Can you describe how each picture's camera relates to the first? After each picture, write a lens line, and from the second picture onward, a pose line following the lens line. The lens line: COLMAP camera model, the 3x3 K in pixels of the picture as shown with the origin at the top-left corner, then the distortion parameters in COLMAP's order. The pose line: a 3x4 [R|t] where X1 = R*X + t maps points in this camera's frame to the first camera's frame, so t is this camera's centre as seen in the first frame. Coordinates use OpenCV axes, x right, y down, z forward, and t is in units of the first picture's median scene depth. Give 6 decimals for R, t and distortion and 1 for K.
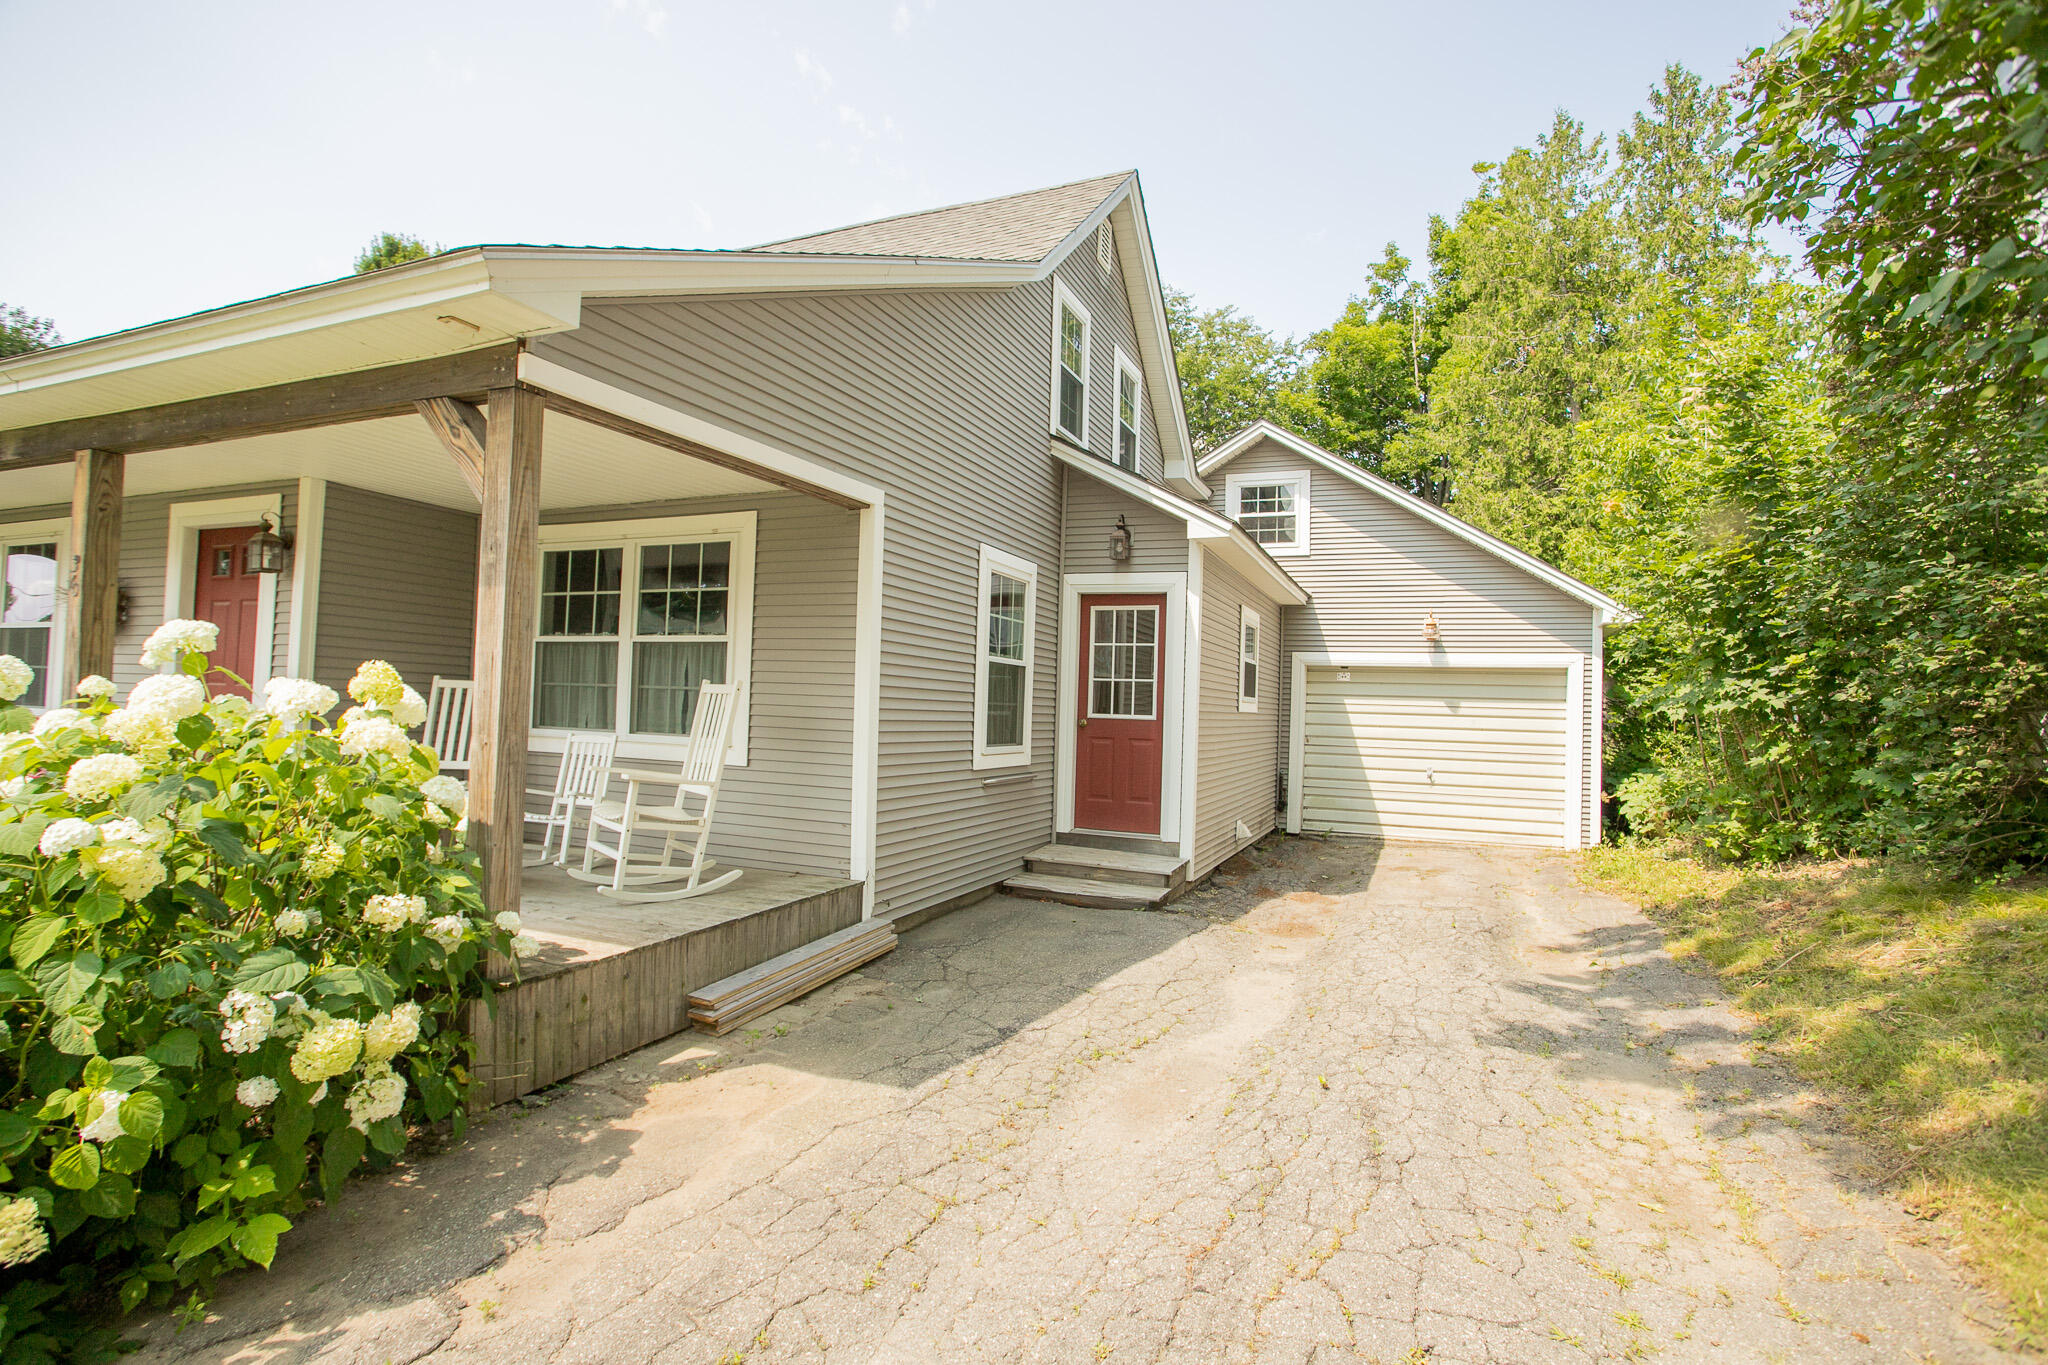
lens RADIAL K [[982.6, 0, 1020.5], [0, 982.6, 680.3], [0, 0, 1]] dist [-0.028670, 0.000302]
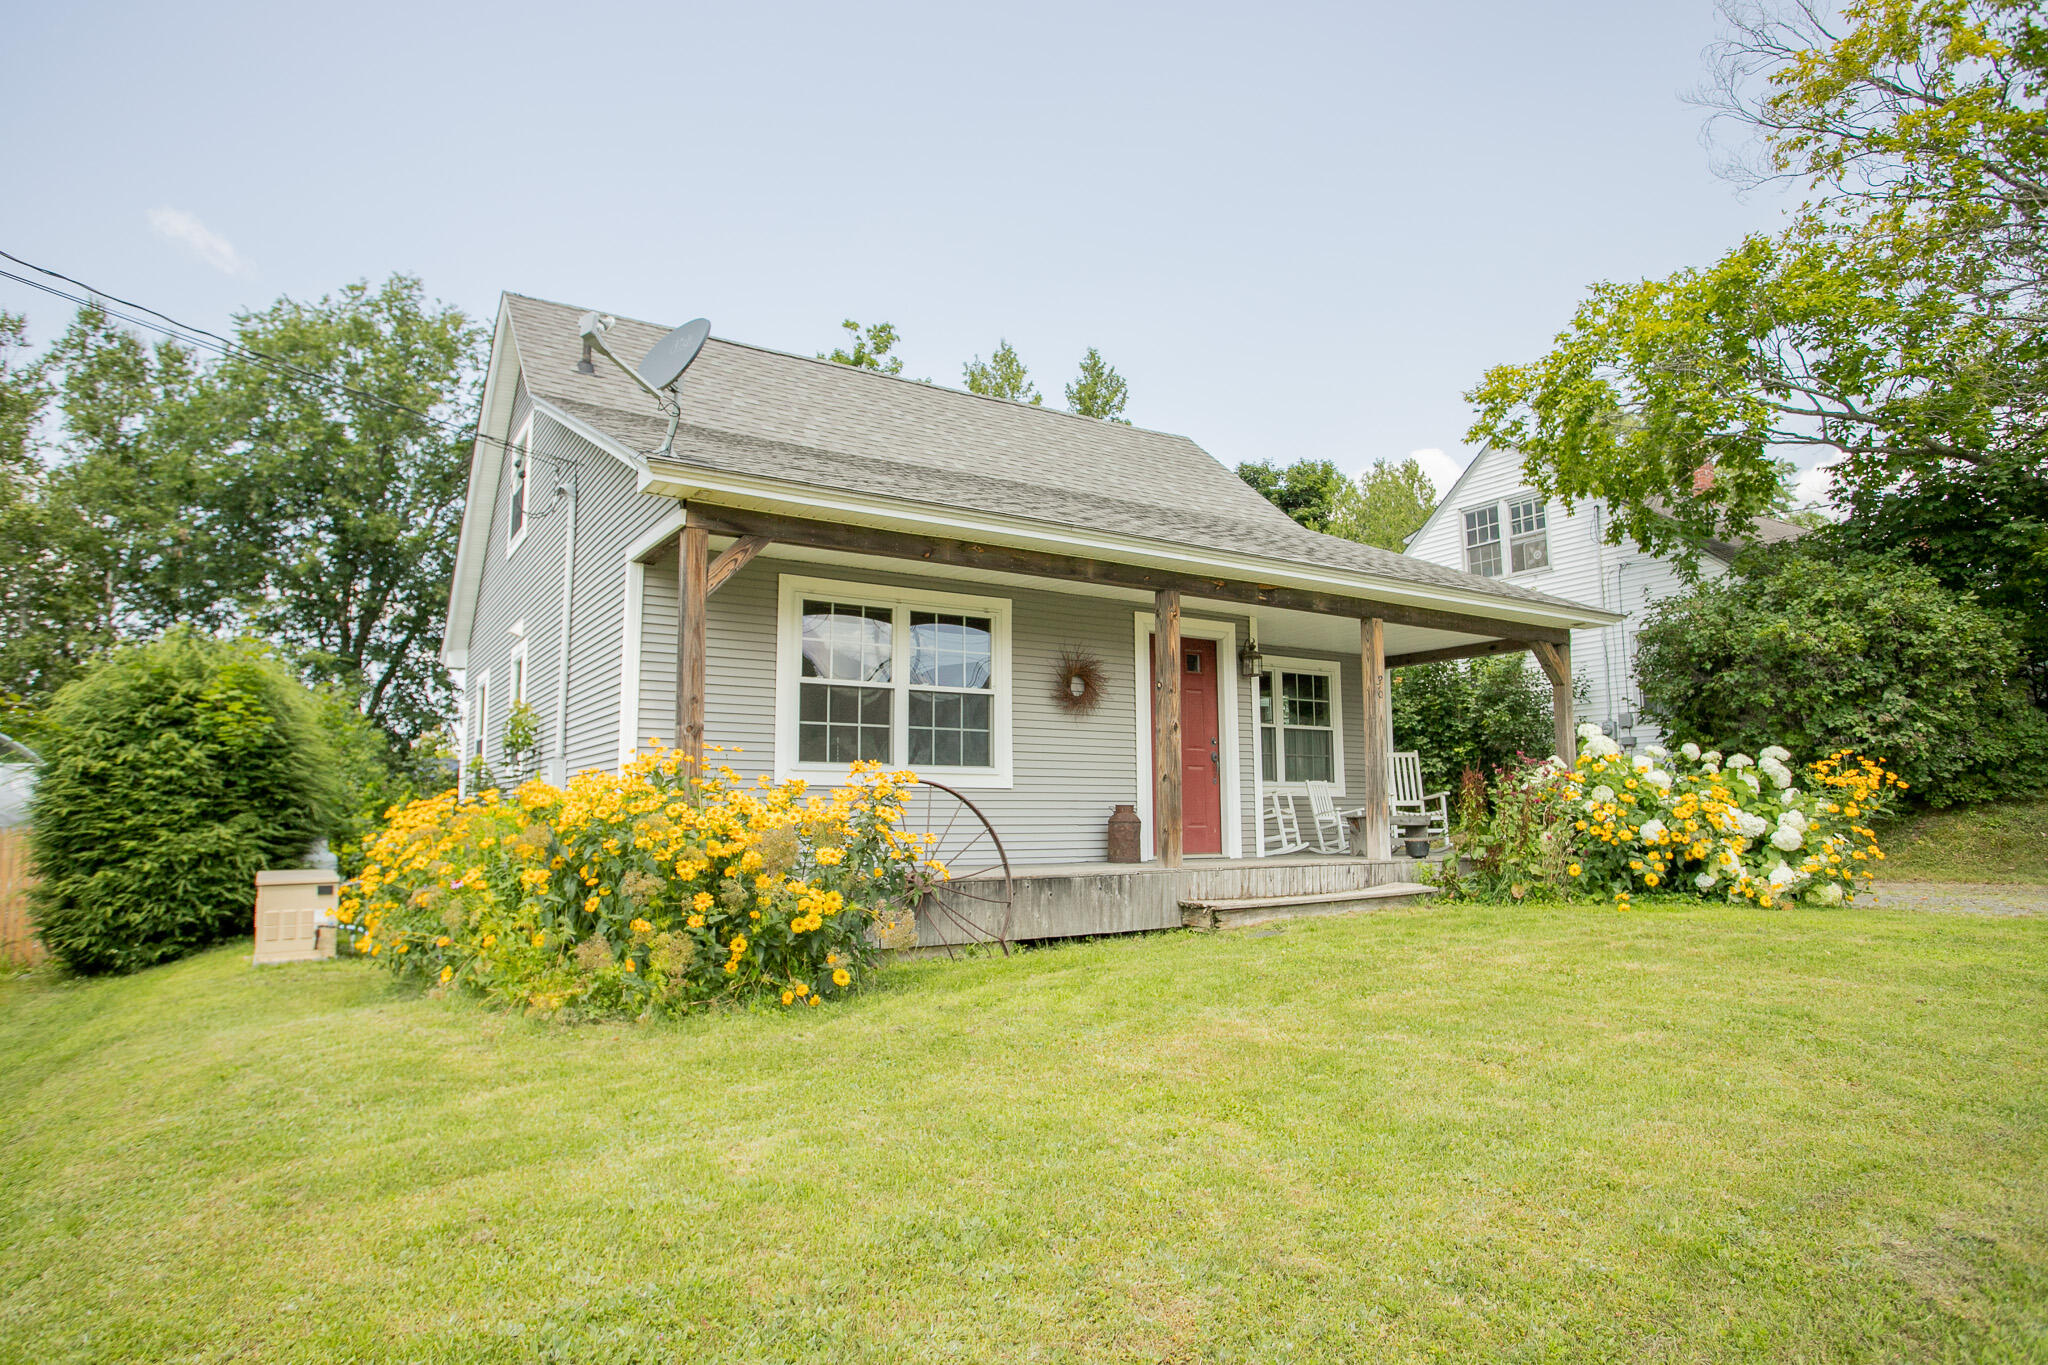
lens RADIAL K [[1185.8, 0, 1030.3], [0, 1185.8, 680.8], [0, 0, 1]] dist [-0.006179, -0.000313]
pose [[0.544108, 0.071105, 0.835997, -2.320656], [-0.010059, 0.996884, -0.078242, 0.044098], [-0.838955, 0.034163, 0.543128, 0.247840]]
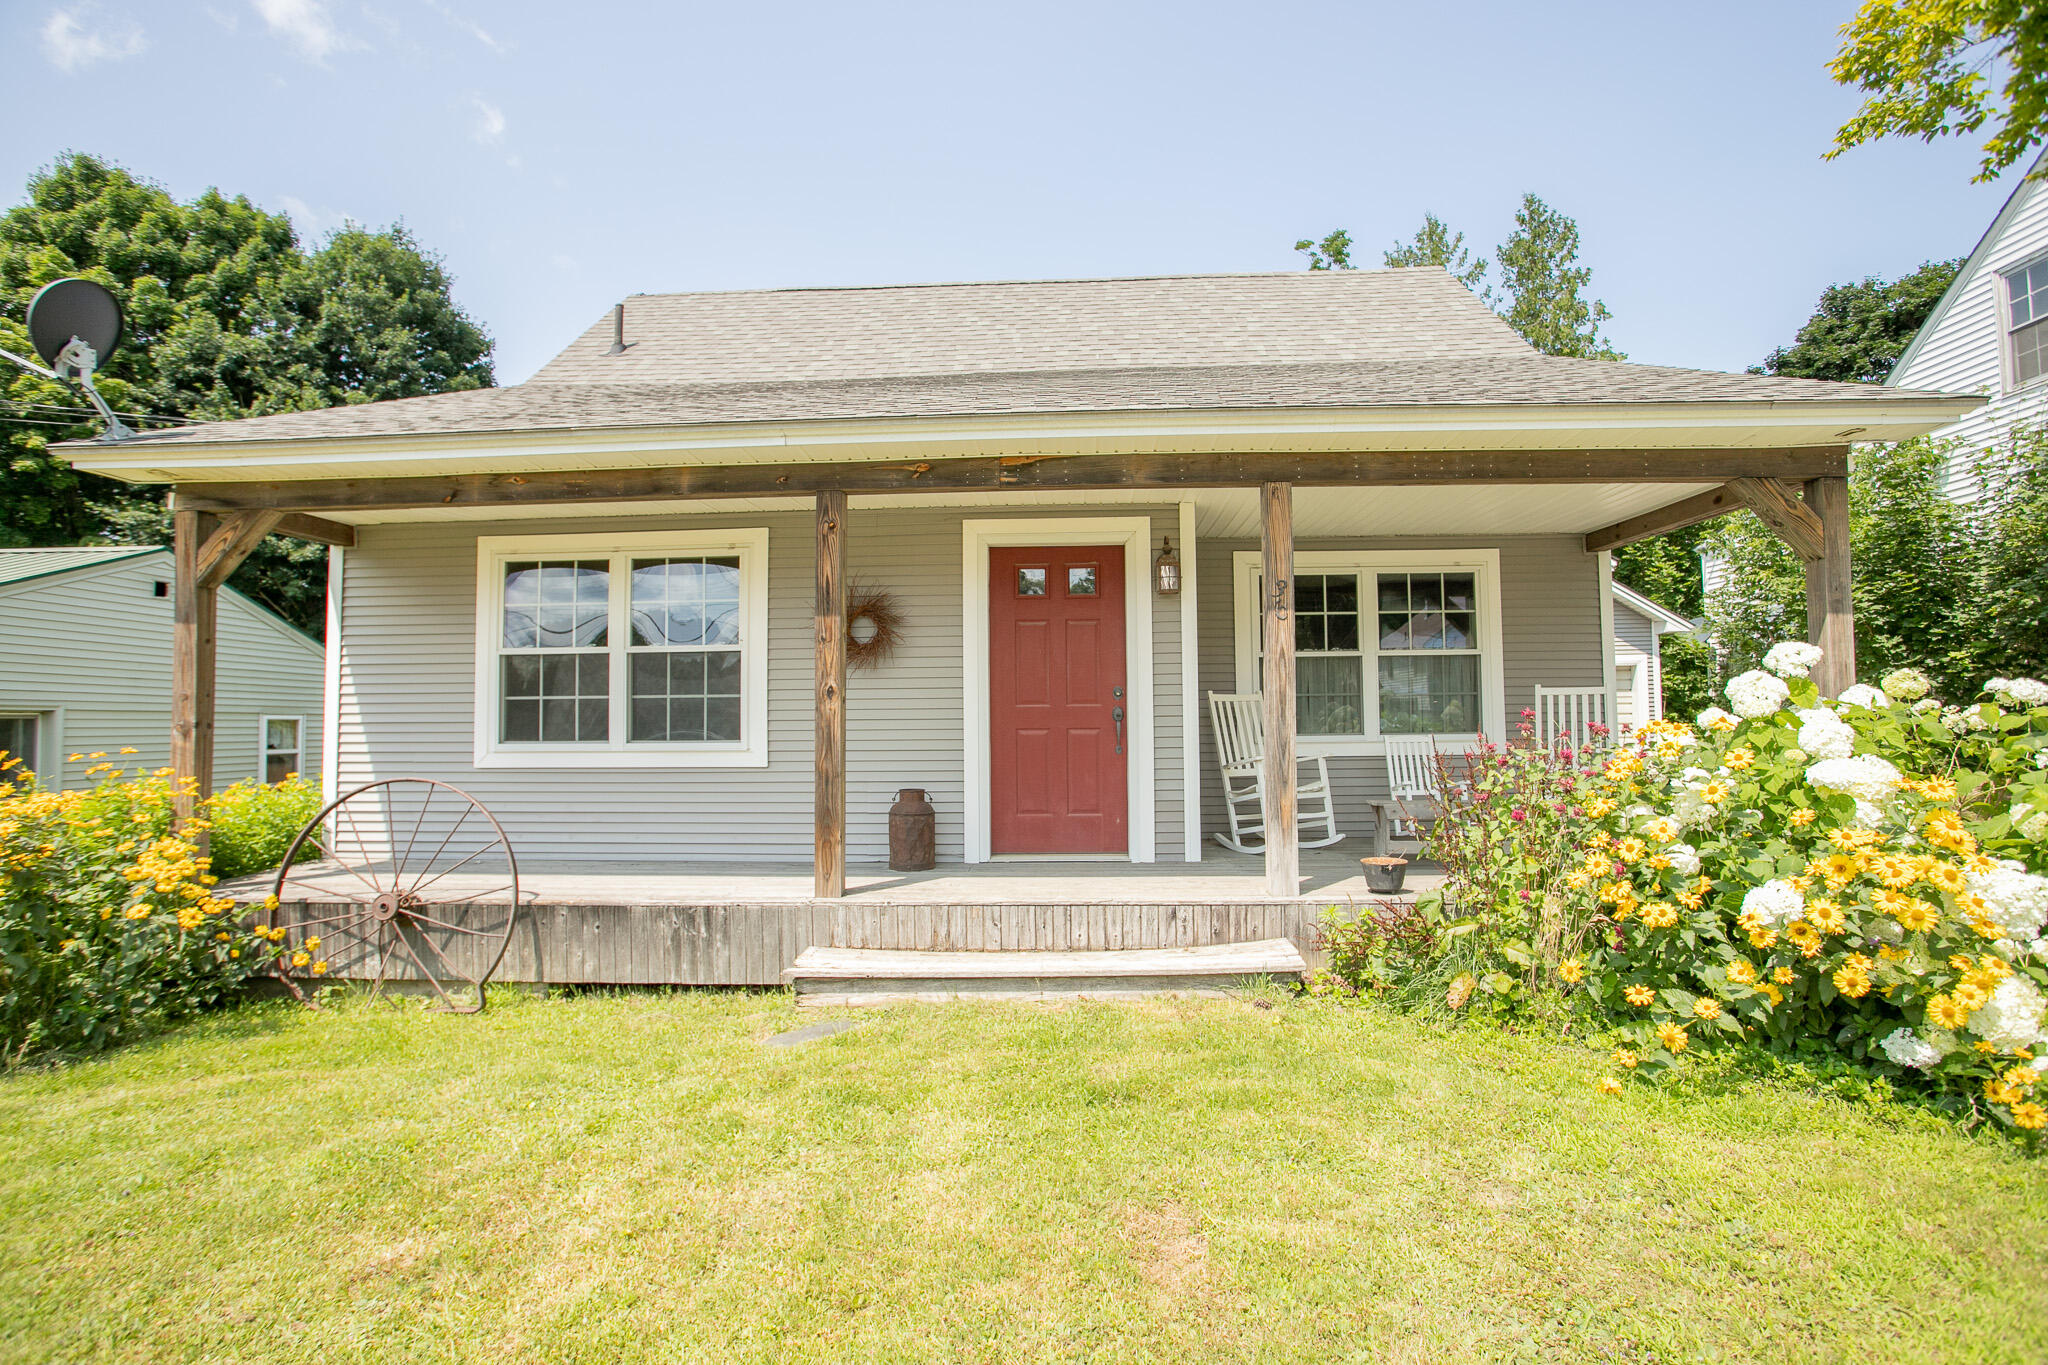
lens RADIAL K [[982.6, 0, 1022.9], [0, 982.6, 691.7], [0, 0, 1]] dist [-0.028670, 0.000302]
pose [[0.935418, -0.024773, 0.352674, -1.179595], [0.021818, 0.999686, 0.012351, -0.020020], [-0.352870, -0.003858, 0.935665, 0.070482]]
